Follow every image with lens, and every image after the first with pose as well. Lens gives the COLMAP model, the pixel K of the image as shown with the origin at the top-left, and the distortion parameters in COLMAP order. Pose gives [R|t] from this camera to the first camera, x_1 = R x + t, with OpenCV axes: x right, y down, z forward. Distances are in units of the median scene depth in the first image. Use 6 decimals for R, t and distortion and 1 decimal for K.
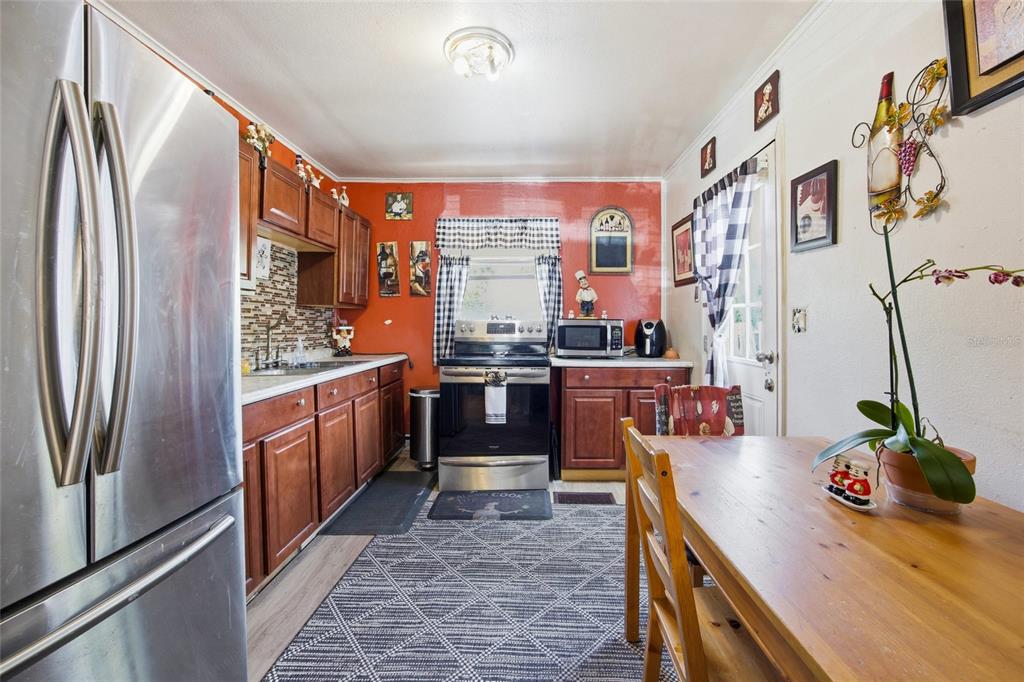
lens RADIAL K [[441.9, 0, 514.3], [0, 441.9, 326.2], [0, 0, 1]] dist [-0.002357, -0.000245]
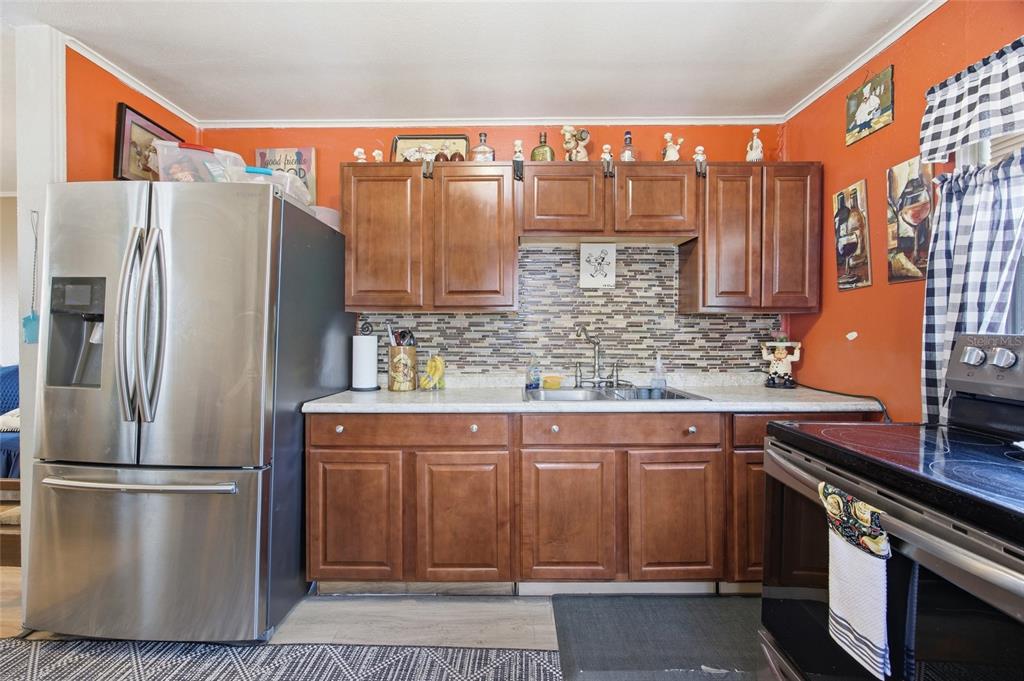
lens RADIAL K [[403.6, 0, 515.0], [0, 403.6, 336.5], [0, 0, 1]] dist [-0.010331, 0.000026]
pose [[0.028819, 0.015544, -0.999464, 0.196315], [-0.004202, 0.999872, 0.015429, -0.015258], [0.999576, 0.003755, 0.028880, 0.602901]]
